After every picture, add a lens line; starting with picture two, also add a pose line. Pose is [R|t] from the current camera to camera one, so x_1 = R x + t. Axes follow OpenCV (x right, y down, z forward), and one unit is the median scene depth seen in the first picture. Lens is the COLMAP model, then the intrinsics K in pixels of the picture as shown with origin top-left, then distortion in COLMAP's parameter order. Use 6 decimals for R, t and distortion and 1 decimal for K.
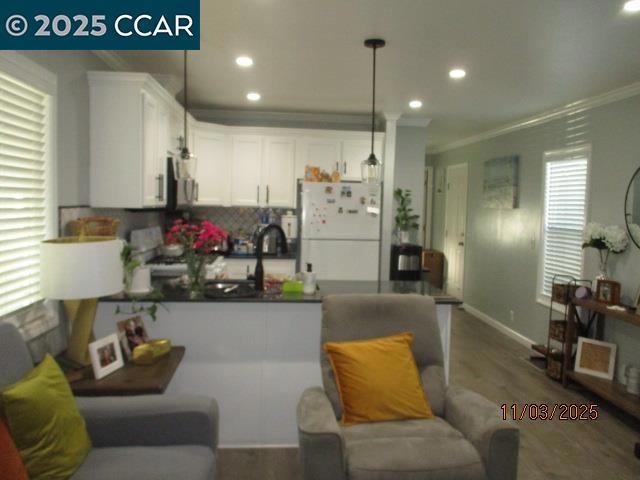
lens RADIAL K [[528.4, 0, 320.0], [0, 528.4, 240.0], [0, 0, 1]] dist [-0.008584, 0.000513]
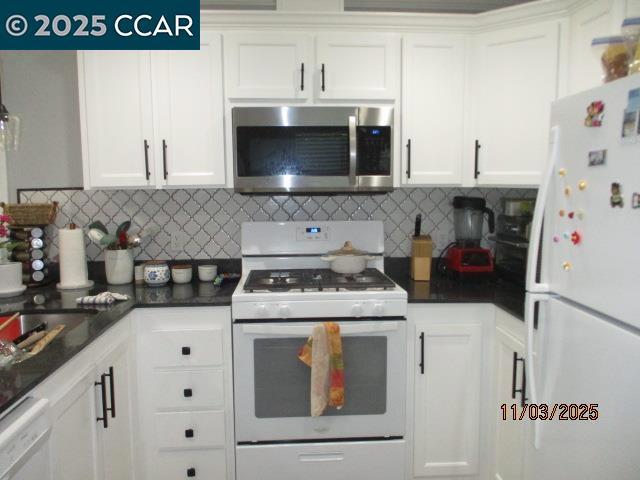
lens RADIAL K [[528.4, 0, 320.0], [0, 528.4, 240.0], [0, 0, 1]] dist [-0.008584, 0.000513]
pose [[-0.017261, 0.088045, -0.995967, 0.371227], [-0.058817, 0.994301, 0.088917, -0.066410], [0.998120, 0.060115, -0.011984, 1.168036]]
